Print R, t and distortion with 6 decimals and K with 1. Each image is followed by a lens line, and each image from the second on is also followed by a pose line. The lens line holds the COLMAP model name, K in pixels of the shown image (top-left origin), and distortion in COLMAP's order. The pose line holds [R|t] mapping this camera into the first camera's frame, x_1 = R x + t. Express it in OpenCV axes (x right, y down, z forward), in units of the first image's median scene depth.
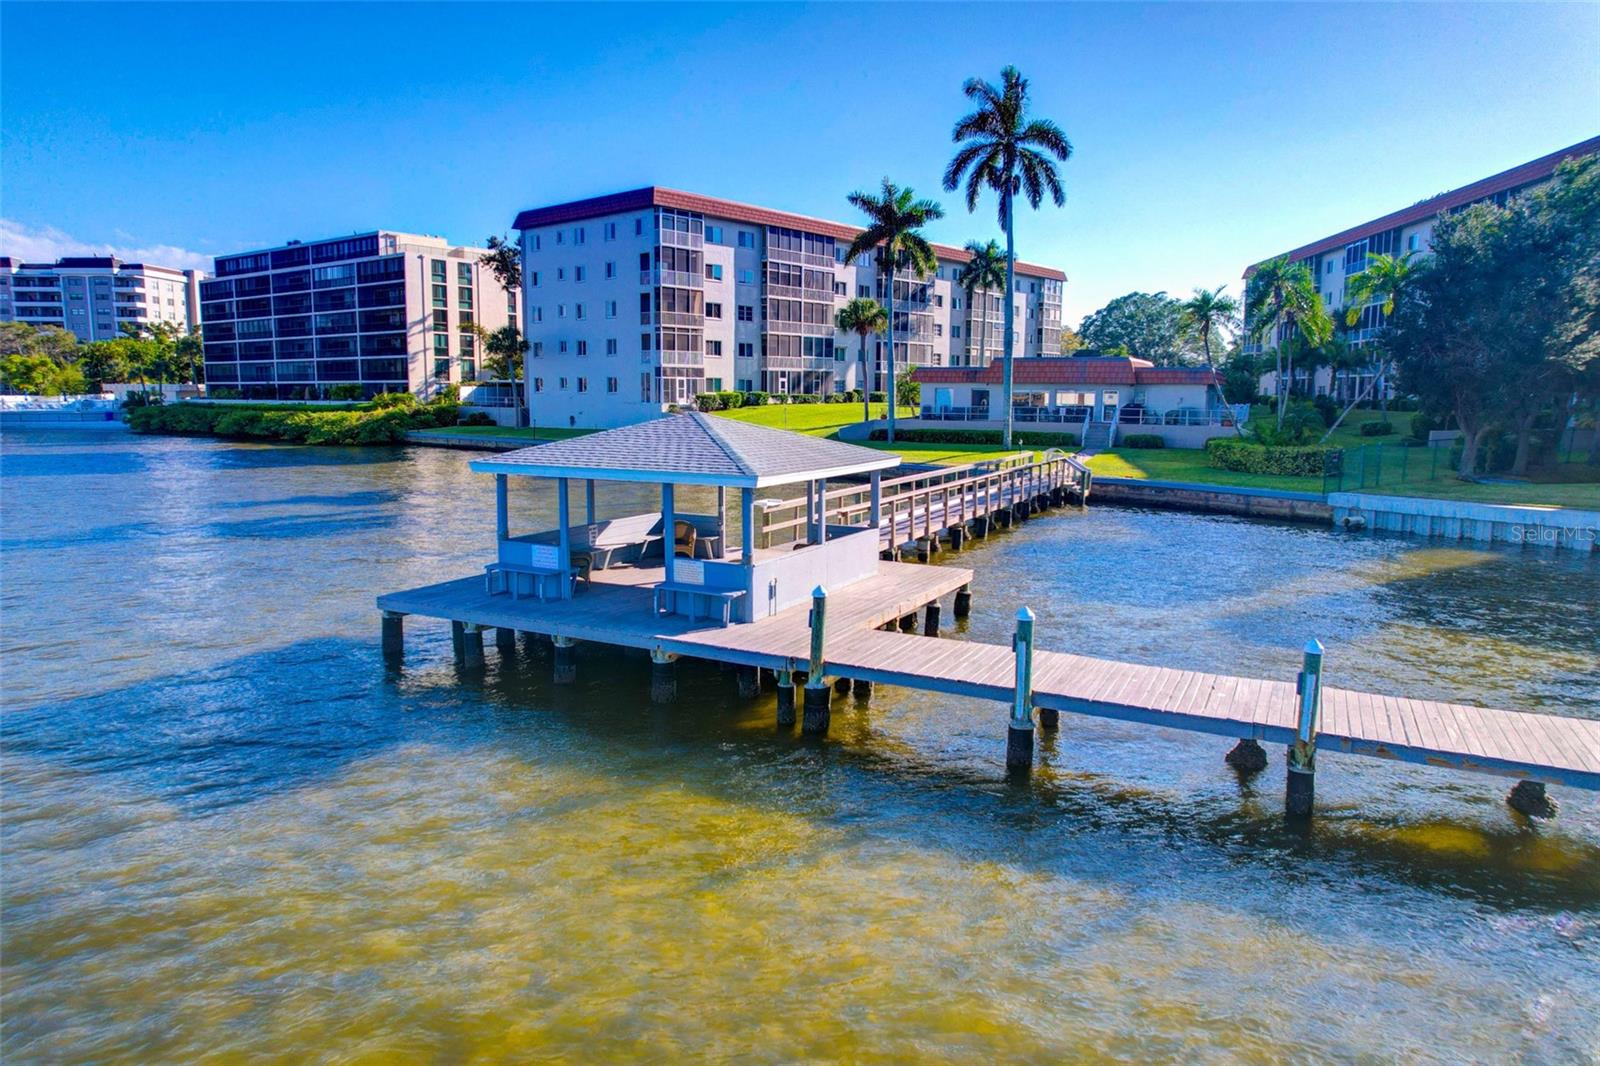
lens RADIAL K [[1014.6, 0, 800.0], [0, 1014.6, 533.0], [0, 0, 1]] dist [-0.064616, 0.047256]
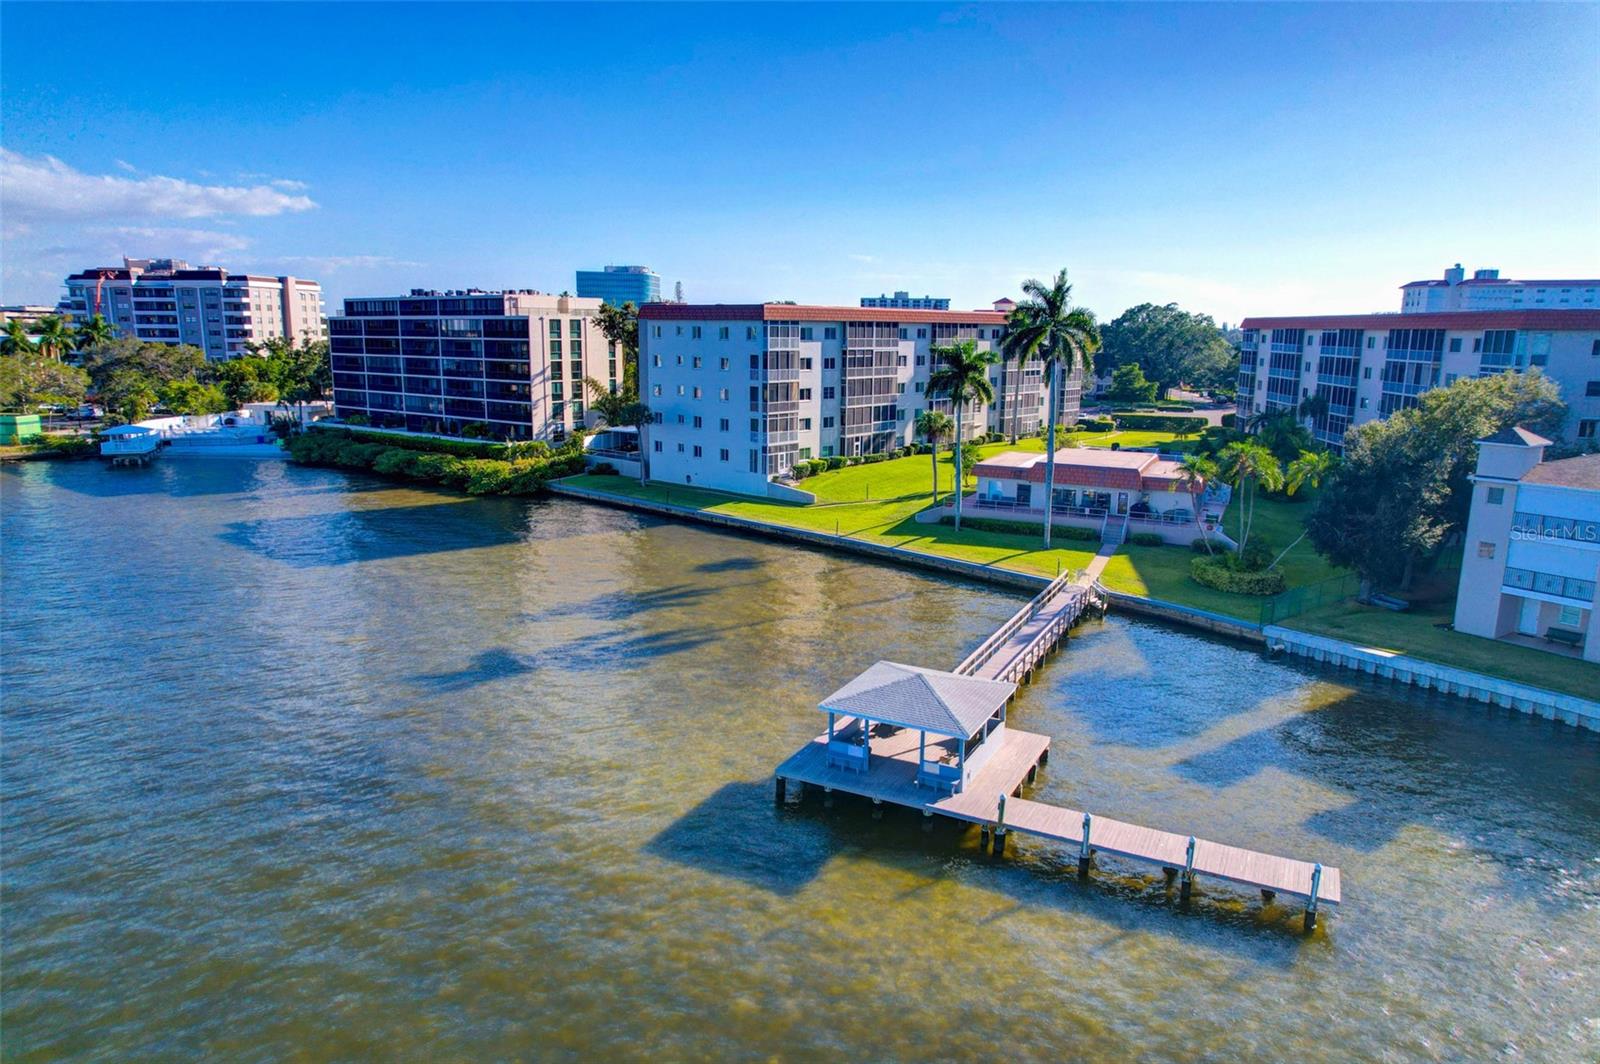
lens RADIAL K [[1014.6, 0, 800.0], [0, 1014.6, 532.0], [0, 0, 1]] dist [-0.064616, 0.047256]
pose [[0.999956, 0.005543, -0.007575, -0.064272], [-0.005044, 0.997914, 0.064356, -0.103560], [0.007916, -0.064315, 0.997898, -0.198037]]
